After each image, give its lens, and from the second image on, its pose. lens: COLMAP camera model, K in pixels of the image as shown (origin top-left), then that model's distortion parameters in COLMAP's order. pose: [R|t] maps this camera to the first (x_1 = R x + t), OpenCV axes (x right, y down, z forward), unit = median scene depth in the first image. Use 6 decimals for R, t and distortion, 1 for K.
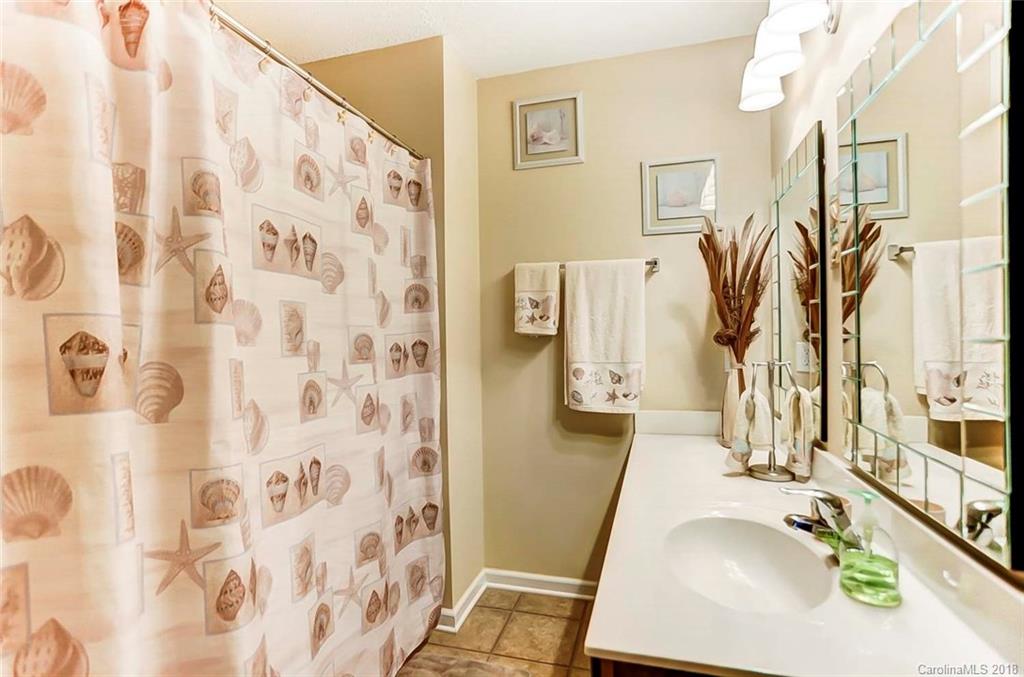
lens RADIAL K [[508.0, 0, 513.5], [0, 508.0, 341.4], [0, 0, 1]] dist [-0.039633, 0.017275]
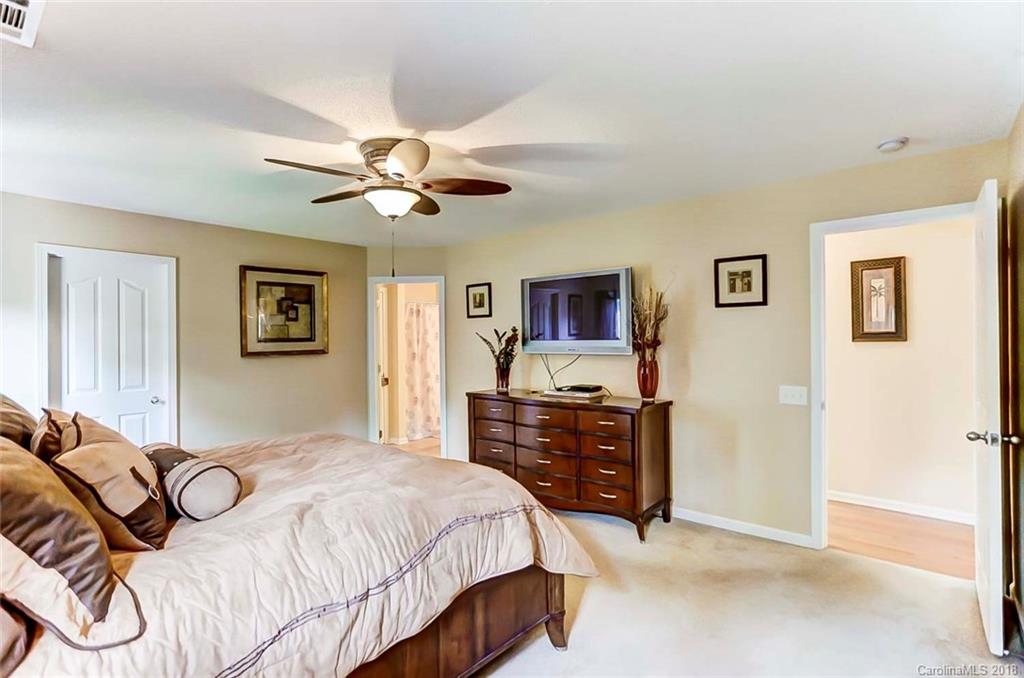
lens RADIAL K [[508.0, 0, 511.2], [0, 508.0, 337.6], [0, 0, 1]] dist [-0.039633, 0.017275]
pose [[0.905029, 0.007319, -0.425286, 3.640541], [-0.010583, 0.999930, -0.005313, -0.196150], [0.425218, 0.009309, 0.905043, -5.158113]]
